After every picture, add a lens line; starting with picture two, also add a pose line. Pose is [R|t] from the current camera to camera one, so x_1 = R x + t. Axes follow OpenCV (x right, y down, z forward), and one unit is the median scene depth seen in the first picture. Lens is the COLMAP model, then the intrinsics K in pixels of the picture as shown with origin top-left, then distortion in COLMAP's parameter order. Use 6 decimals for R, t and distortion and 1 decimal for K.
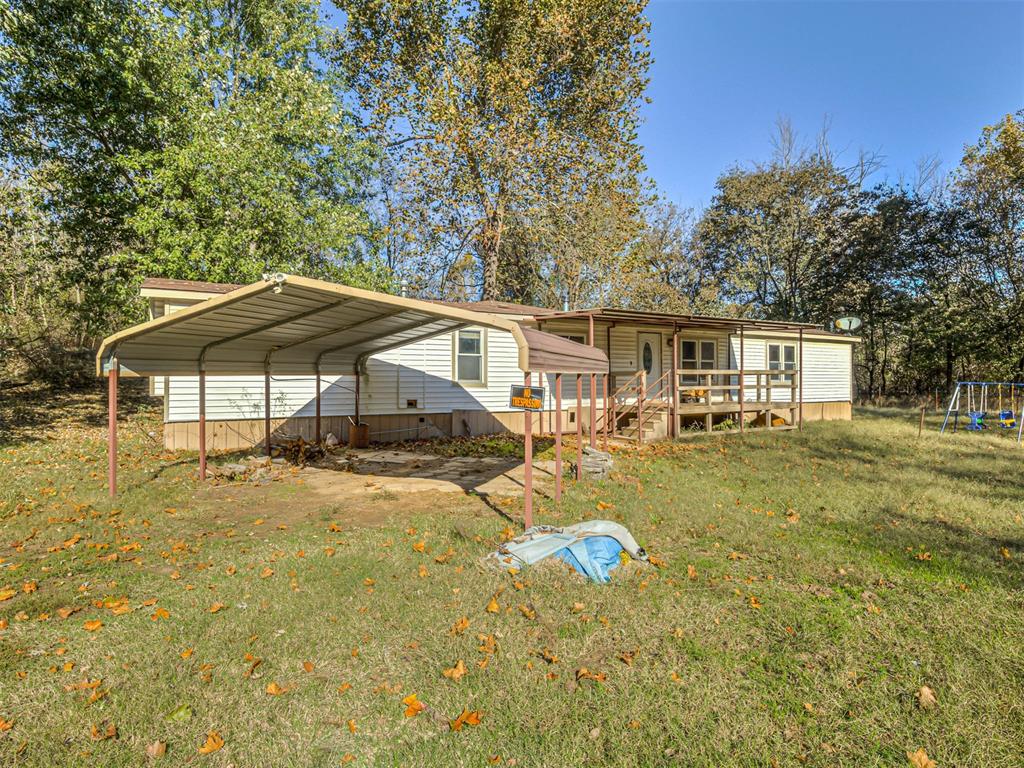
lens RADIAL K [[579.1, 0, 508.8], [0, 579.1, 384.4], [0, 0, 1]] dist [-0.012039, 0.001543]
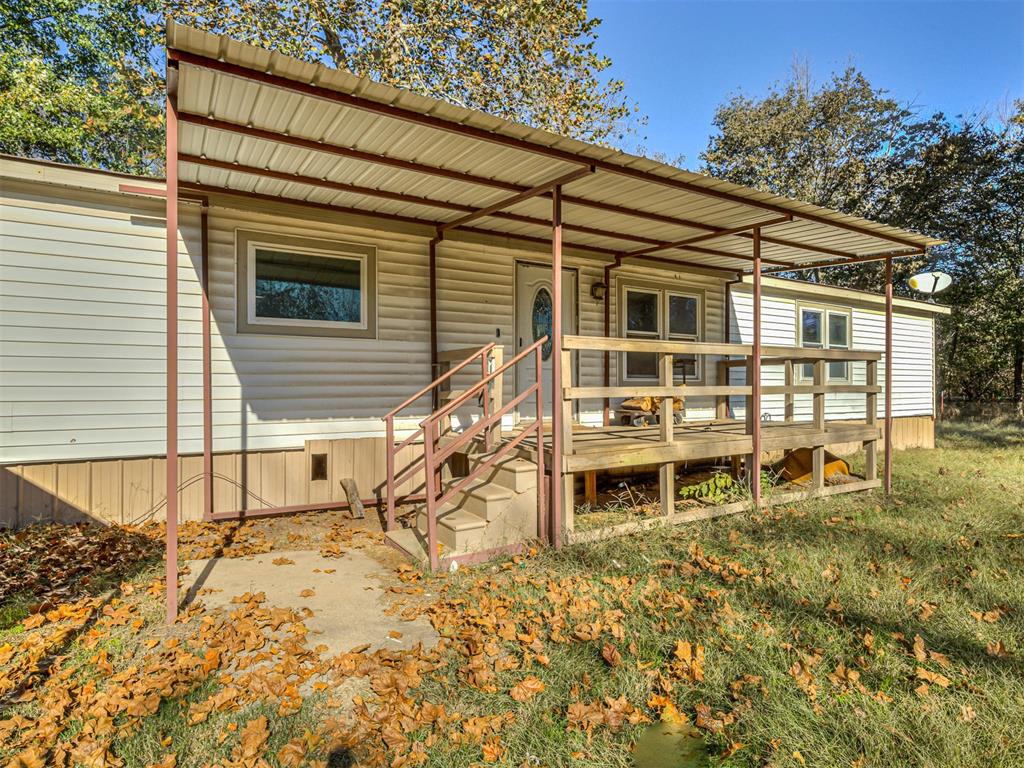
lens RADIAL K [[579.1, 0, 533.6], [0, 579.1, 400.5], [0, 0, 1]] dist [-0.012039, 0.001543]
pose [[0.999428, 0.000804, 0.033821, 0.206047], [-0.001447, 0.999818, 0.019000, 0.004123], [-0.033799, -0.019038, 0.999247, 0.528702]]
